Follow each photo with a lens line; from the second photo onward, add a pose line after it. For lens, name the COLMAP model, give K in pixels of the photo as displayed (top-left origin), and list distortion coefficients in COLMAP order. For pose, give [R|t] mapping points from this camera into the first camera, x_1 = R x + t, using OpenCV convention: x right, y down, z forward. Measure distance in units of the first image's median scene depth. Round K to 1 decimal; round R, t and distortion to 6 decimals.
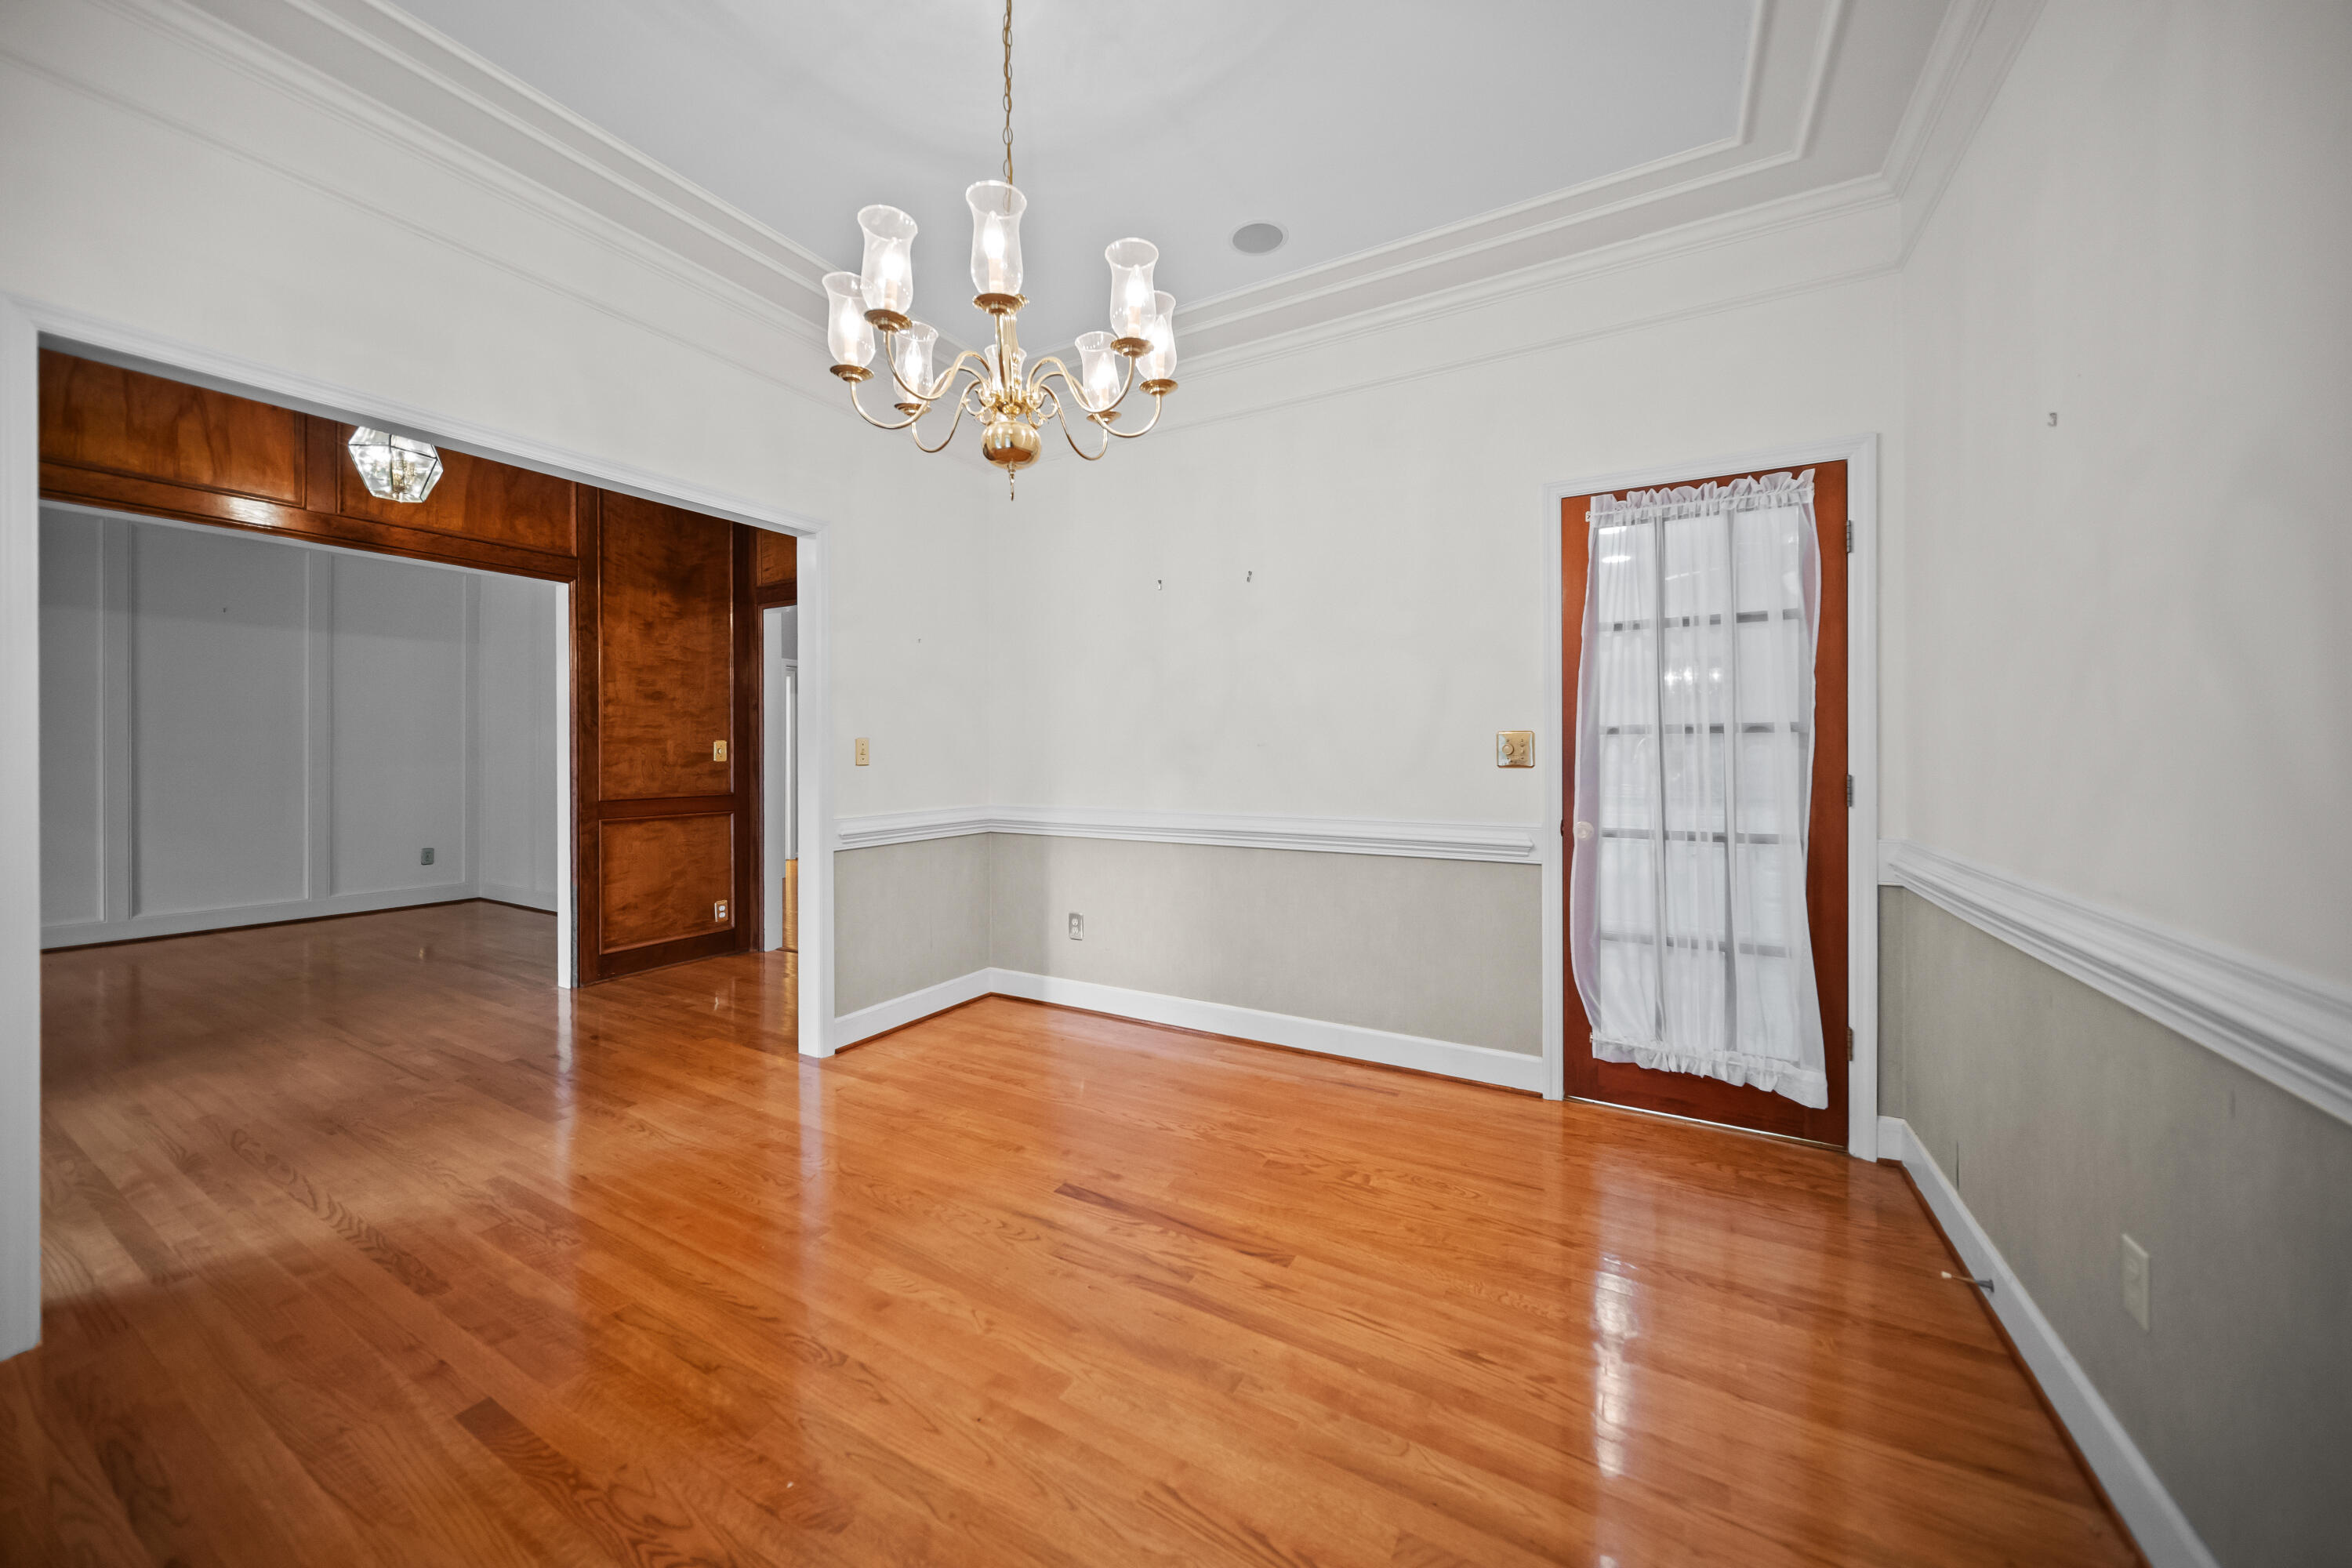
lens RADIAL K [[808.7, 0, 1171.9], [0, 808.7, 747.2], [0, 0, 1]] dist [0.000163, -0.000074]
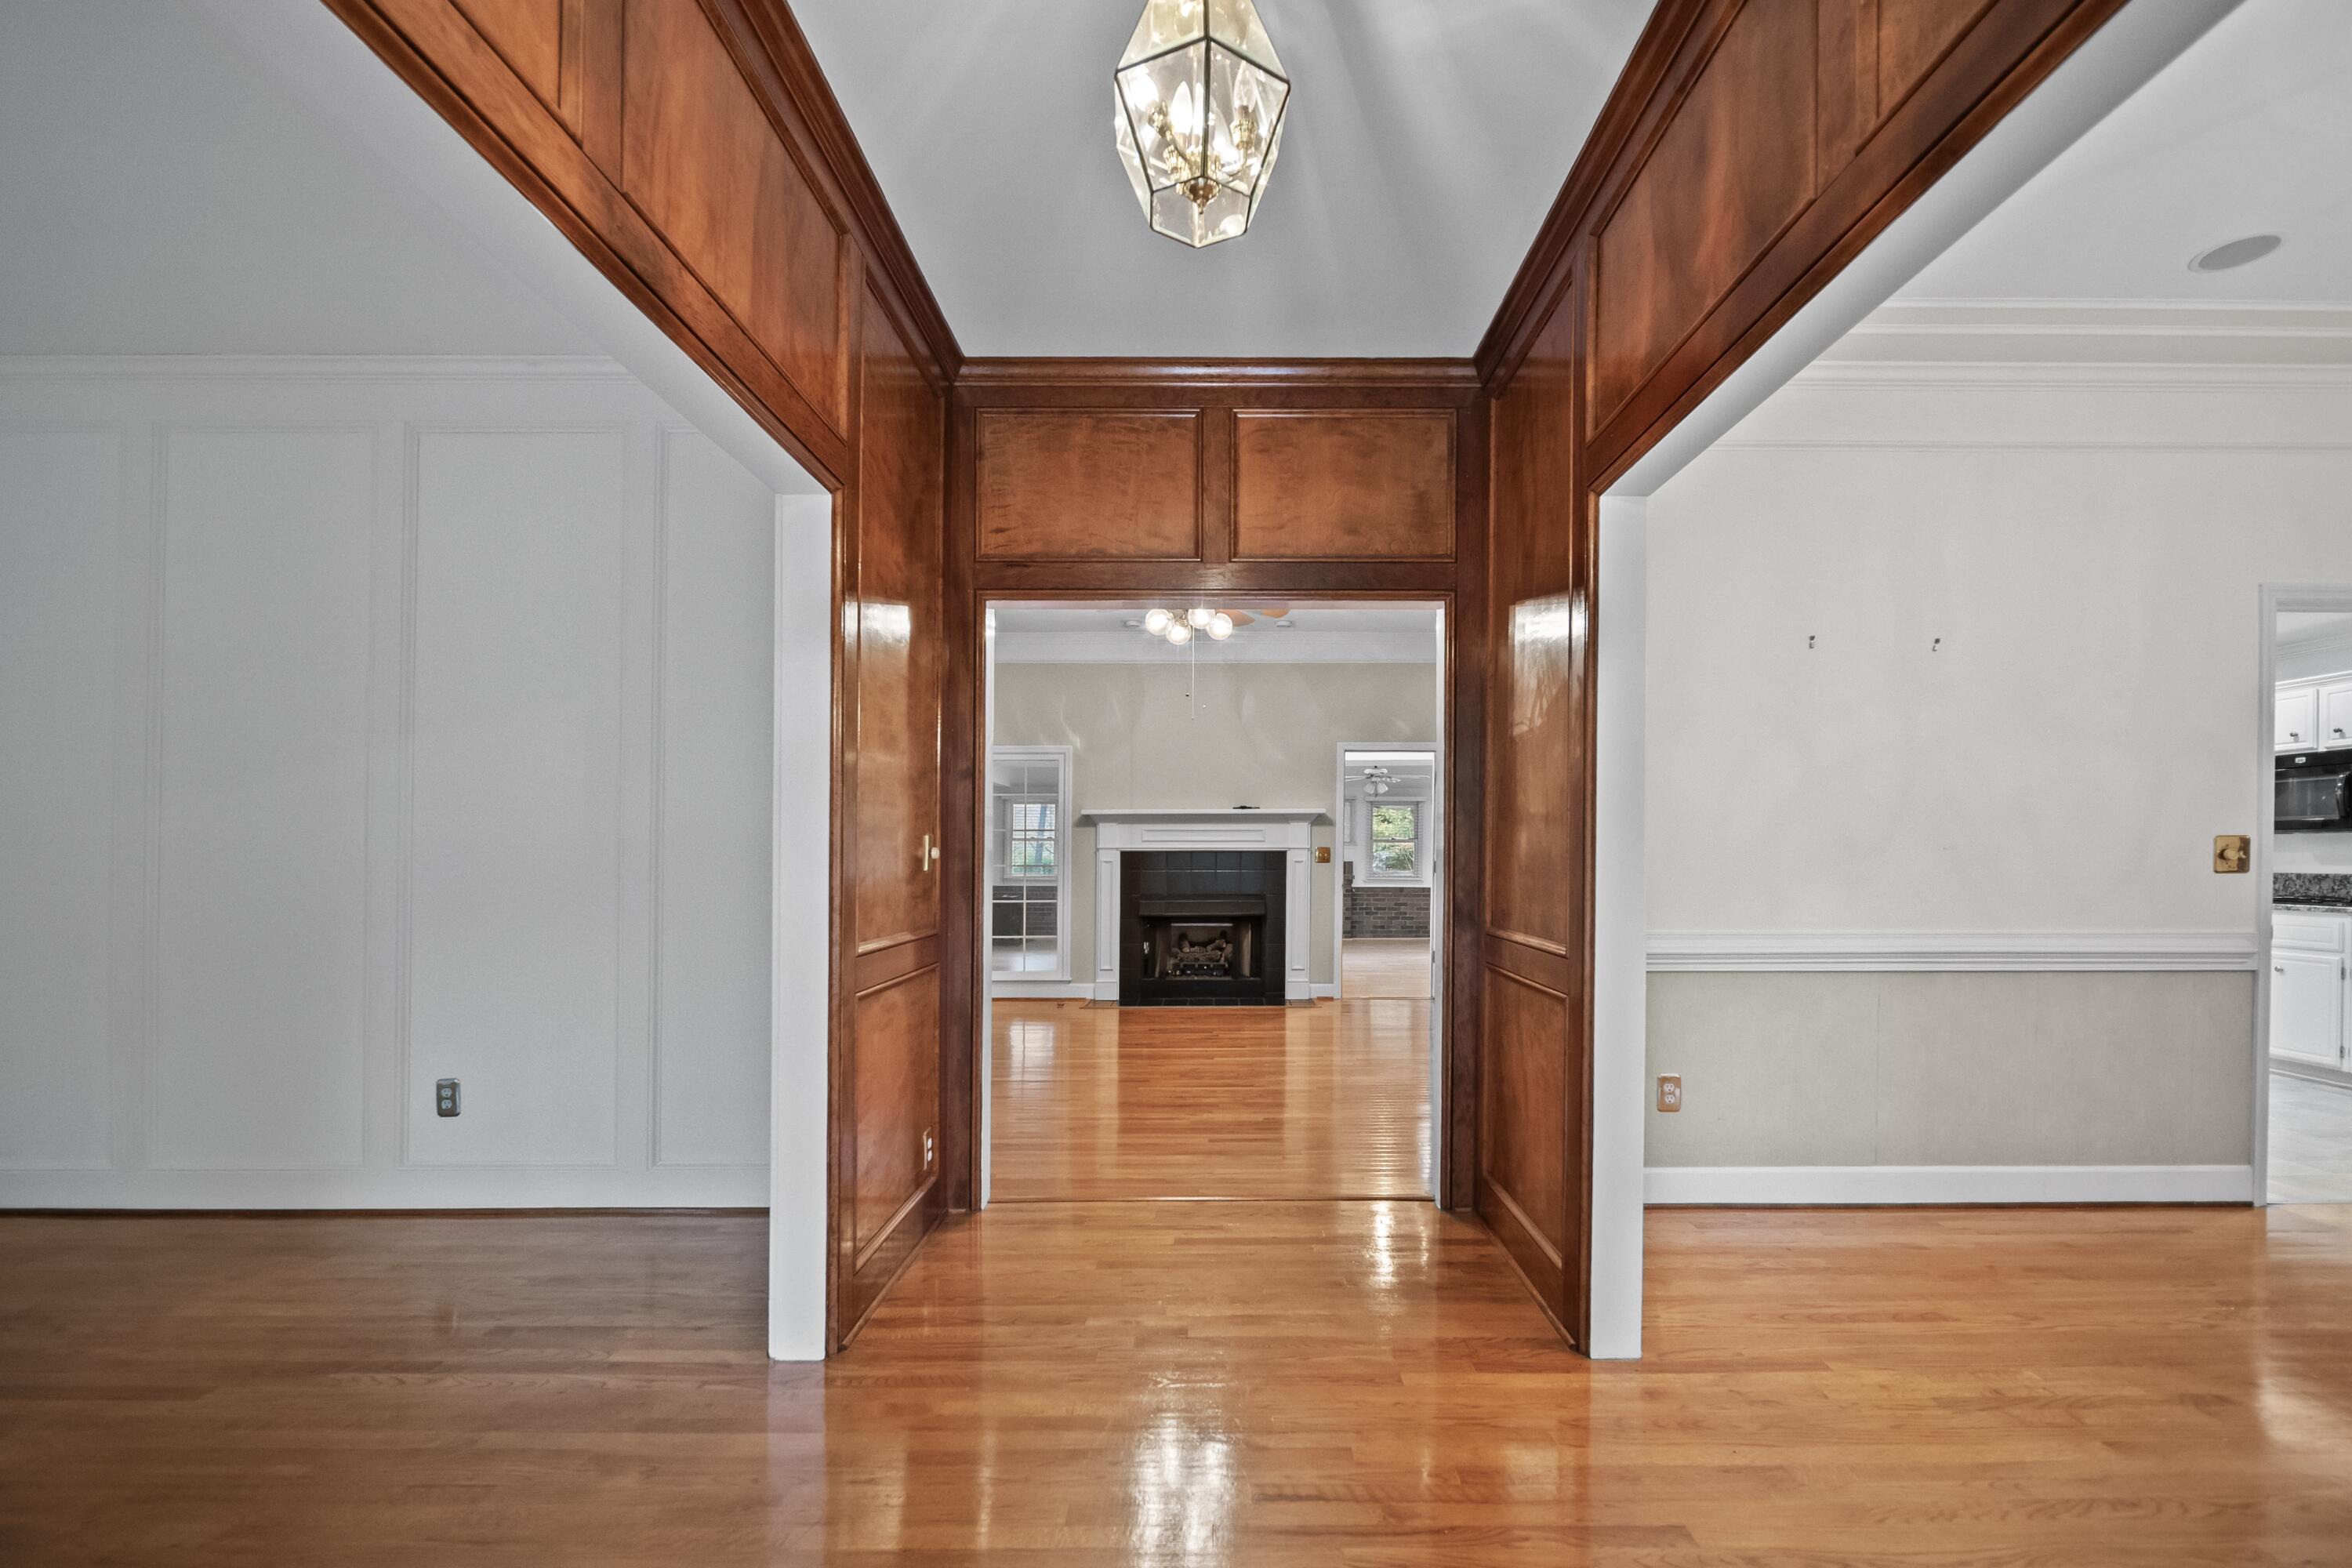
lens RADIAL K [[934.0, 0, 1184.0], [0, 934.0, 851.3], [0, 0, 1]] dist [-0.014998, -0.000115]
pose [[0.880595, 0.008790, 0.473788, -1.237702], [-0.007667, 0.999961, -0.004302, 0.013892], [-0.473808, 0.000156, 0.880628, 0.639514]]
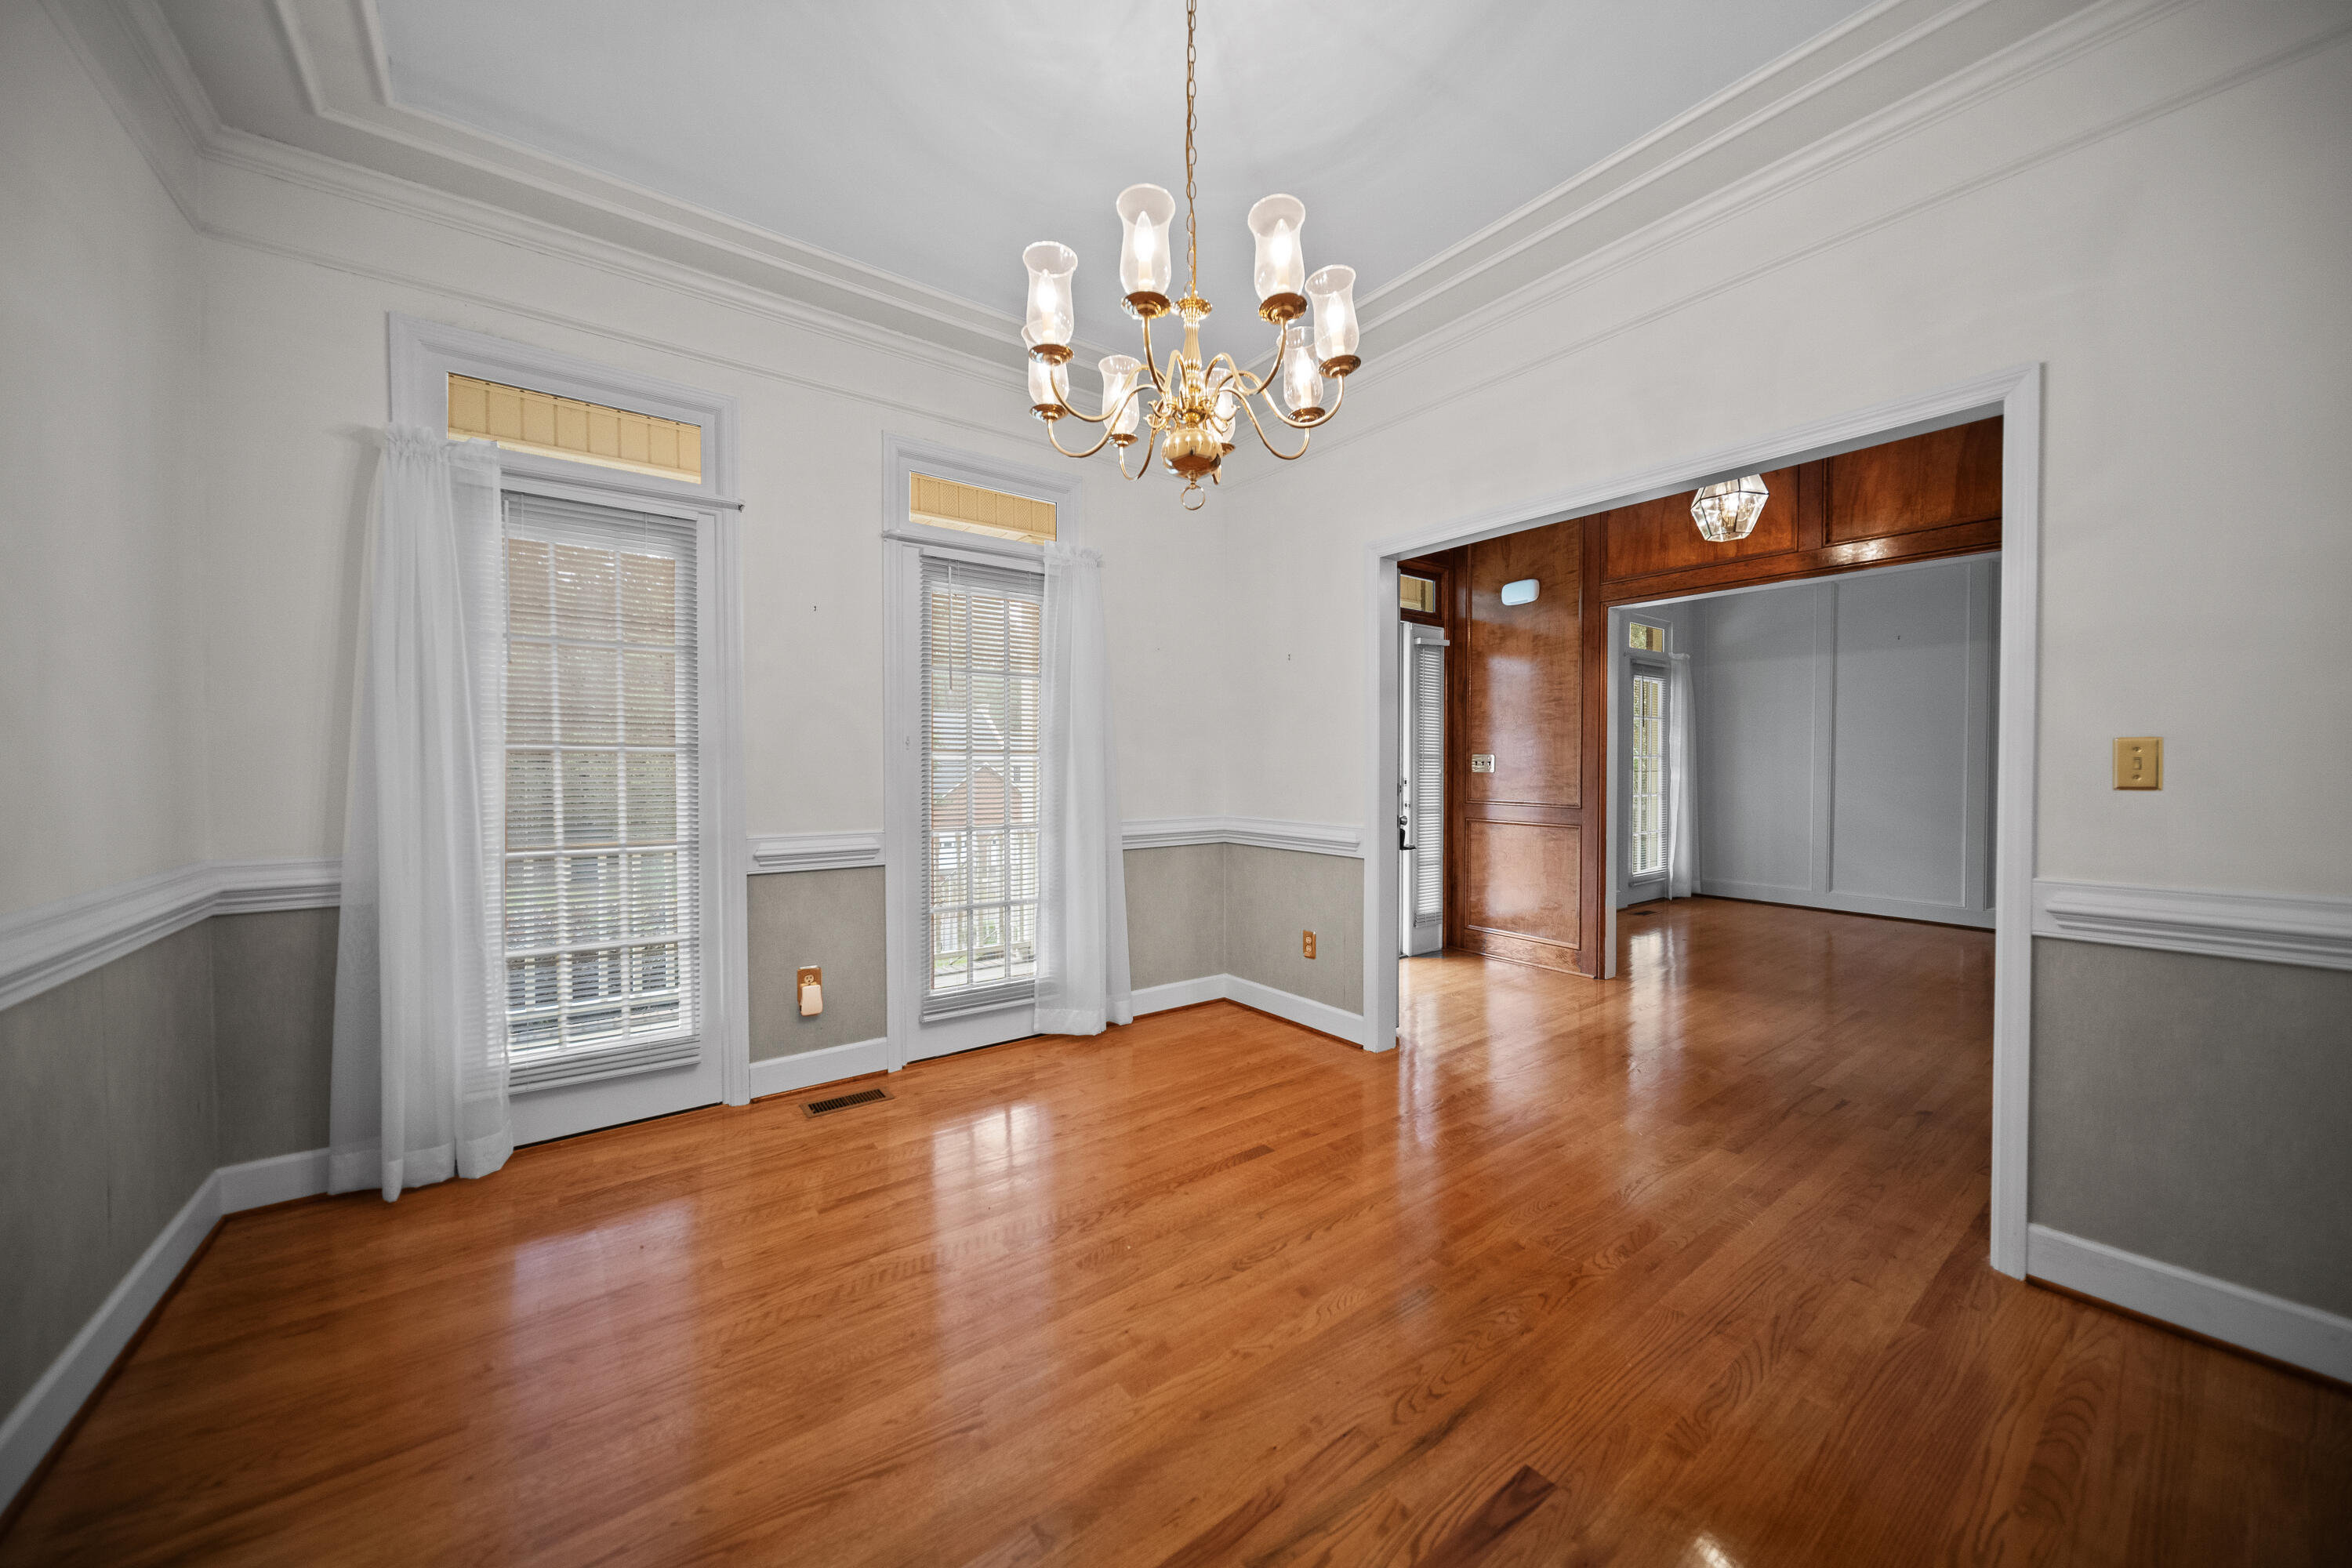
lens RADIAL K [[843.5, 0, 1175.7], [0, 843.5, 746.8], [0, 0, 1]] dist [-0.000187, -0.000111]
pose [[-0.397497, -0.021401, -0.917354, 0.450495], [0.005333, 0.999657, -0.025633, 0.010865], [0.917588, -0.015081, -0.397247, 0.812197]]
